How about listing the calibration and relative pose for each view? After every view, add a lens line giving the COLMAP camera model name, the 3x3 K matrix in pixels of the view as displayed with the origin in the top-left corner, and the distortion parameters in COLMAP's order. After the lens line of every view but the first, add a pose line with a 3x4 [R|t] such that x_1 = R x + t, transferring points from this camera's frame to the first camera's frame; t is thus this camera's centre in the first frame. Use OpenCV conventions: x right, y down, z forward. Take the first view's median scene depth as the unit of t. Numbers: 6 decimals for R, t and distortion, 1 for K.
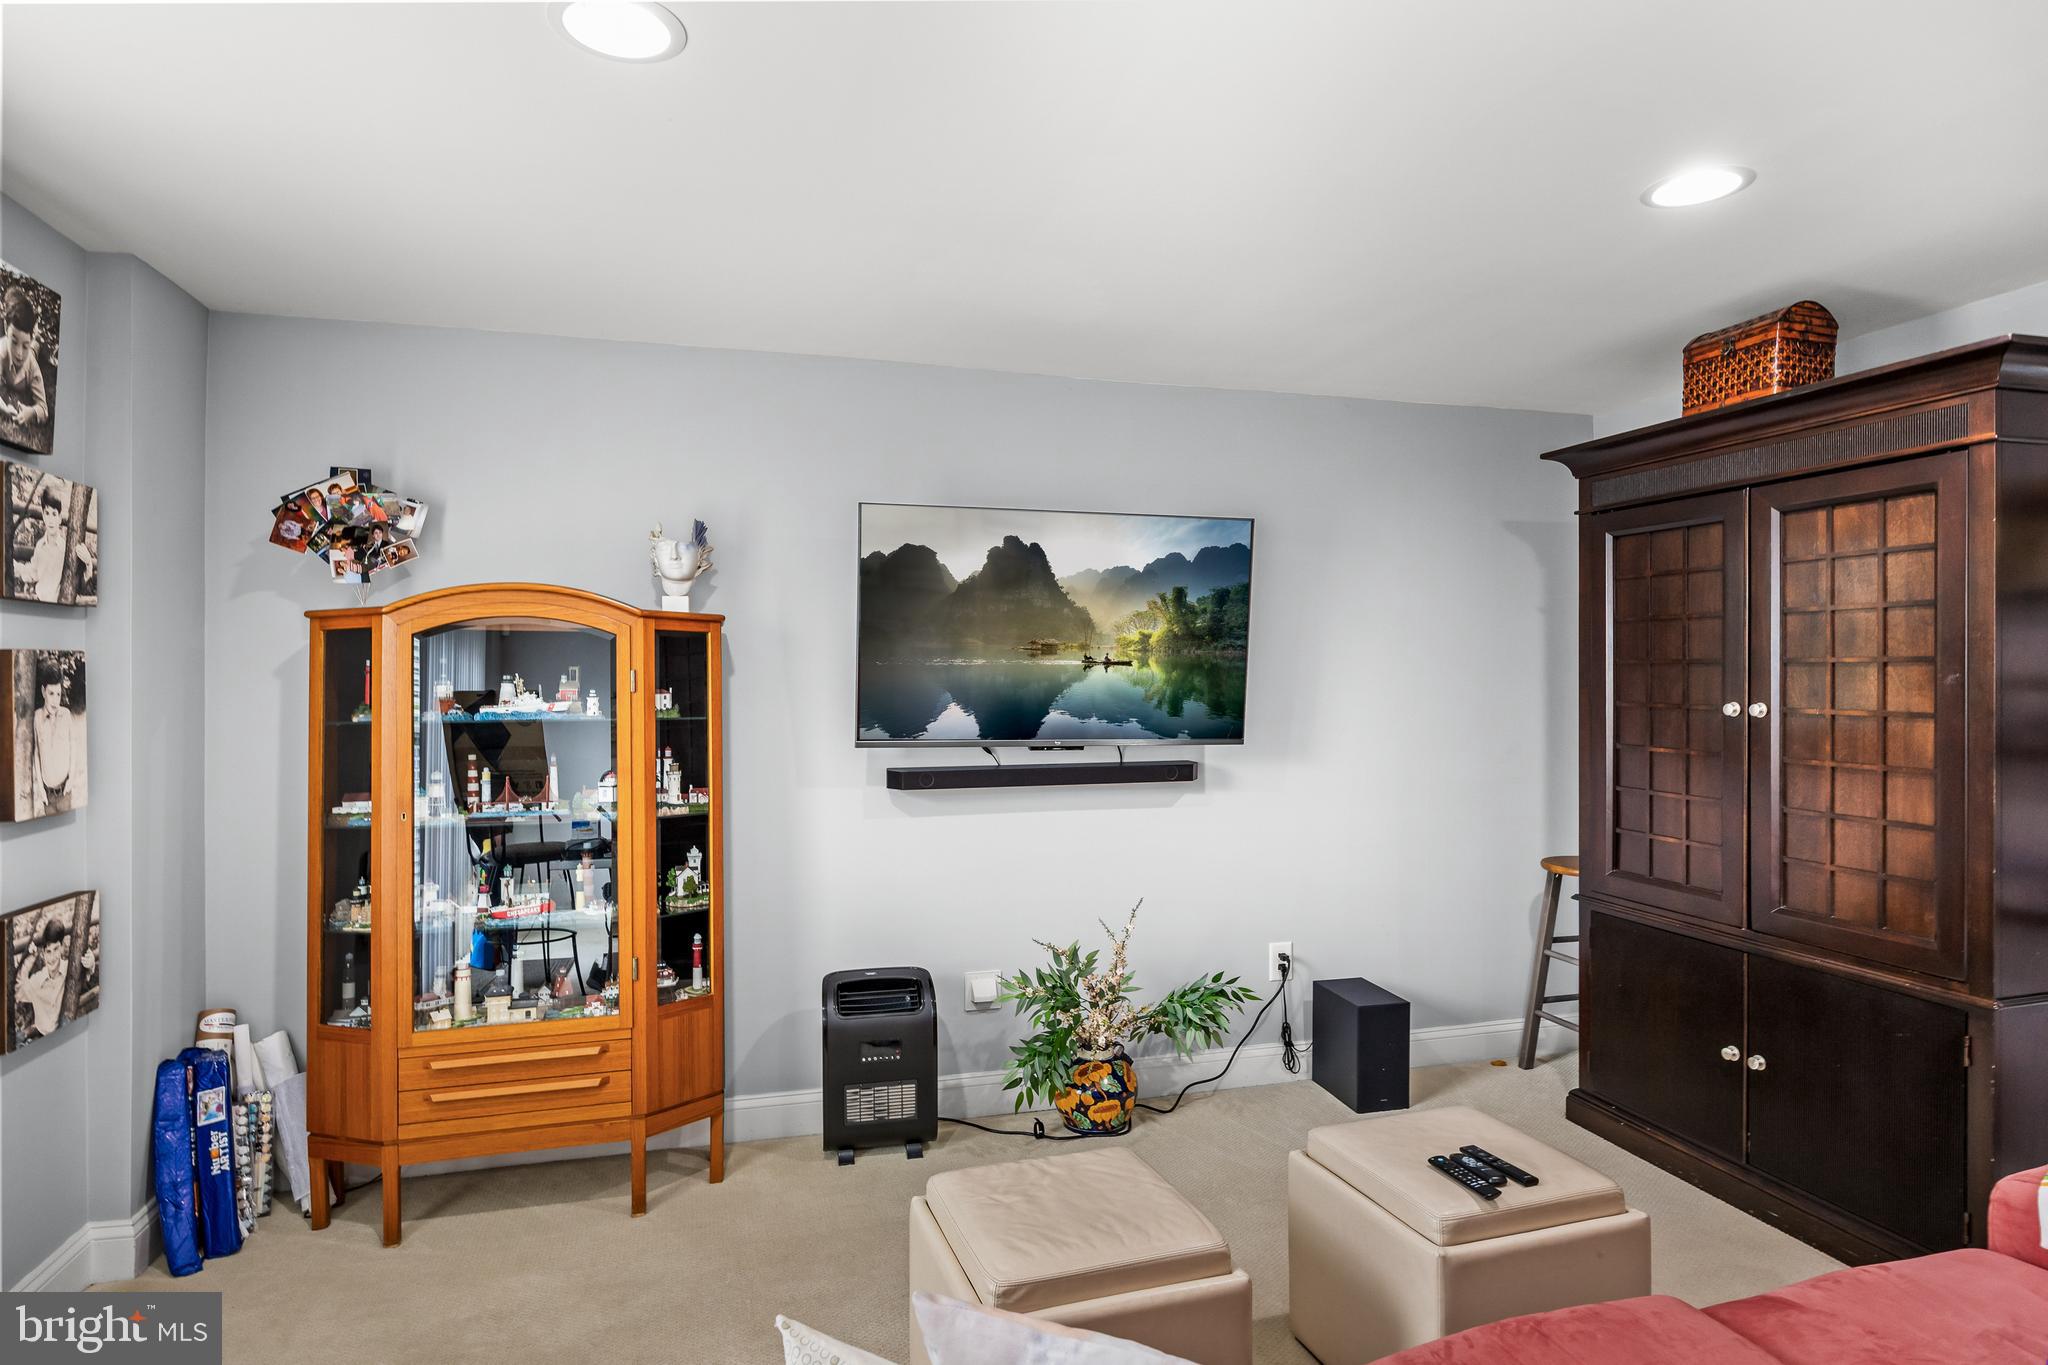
lens RADIAL K [[1114.9, 0, 1023.5], [0, 1114.9, 682.5], [0, 0, 1]] dist [-0.005042, -0.000258]
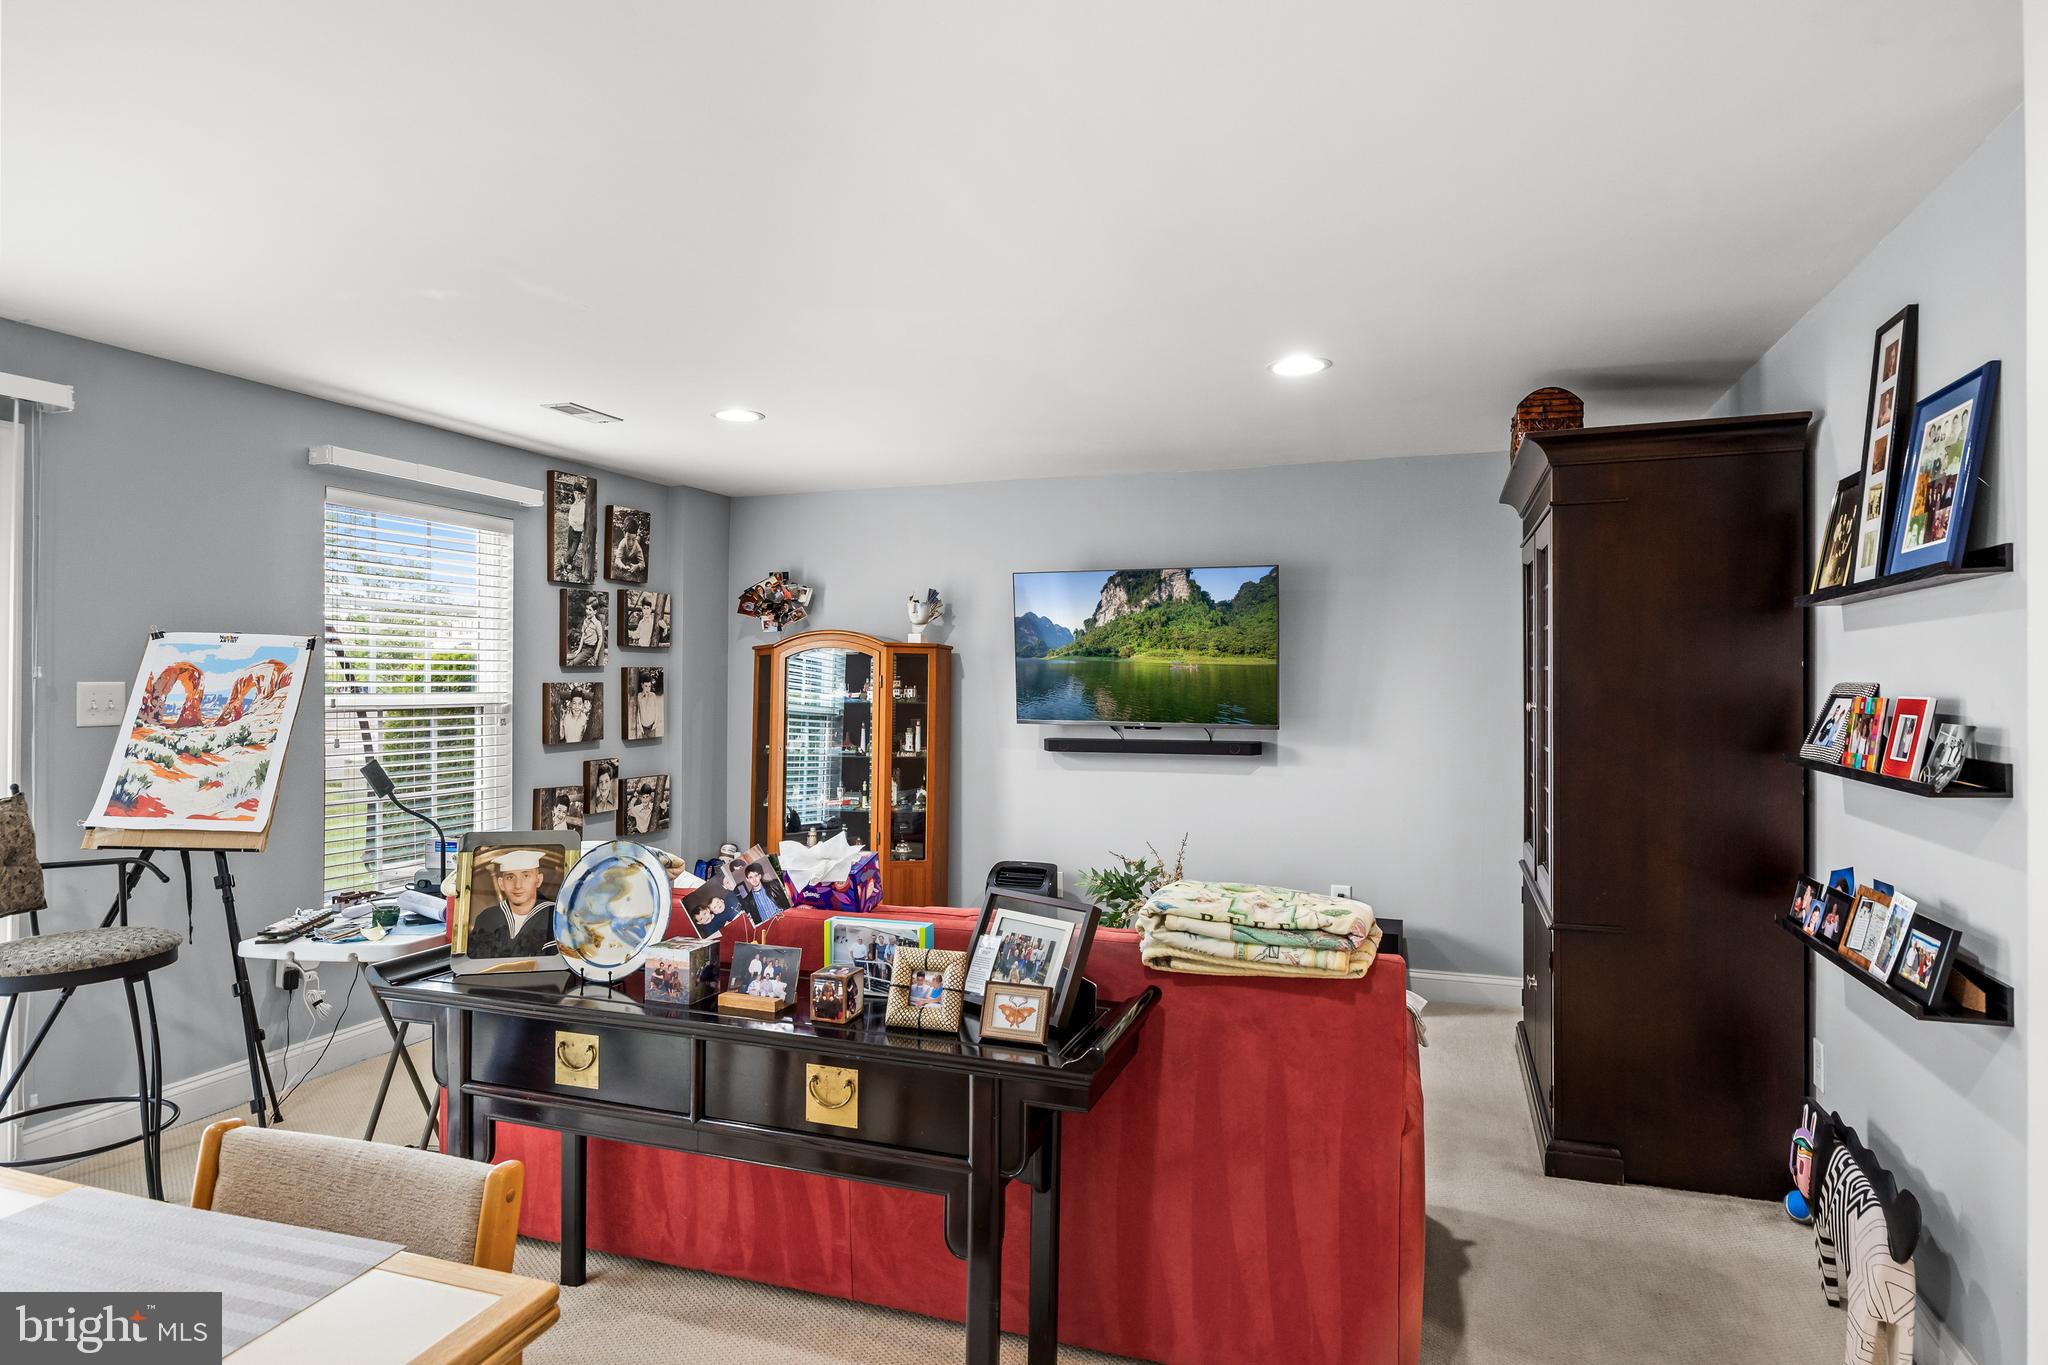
lens RADIAL K [[1114.9, 0, 1015.0], [0, 1114.9, 677.8], [0, 0, 1]] dist [-0.005042, -0.000258]
pose [[0.819863, 0.001179, -0.572558, 0.937890], [-0.004570, 0.999979, -0.004485, -0.000484], [0.572541, 0.006294, 0.819852, -0.401291]]
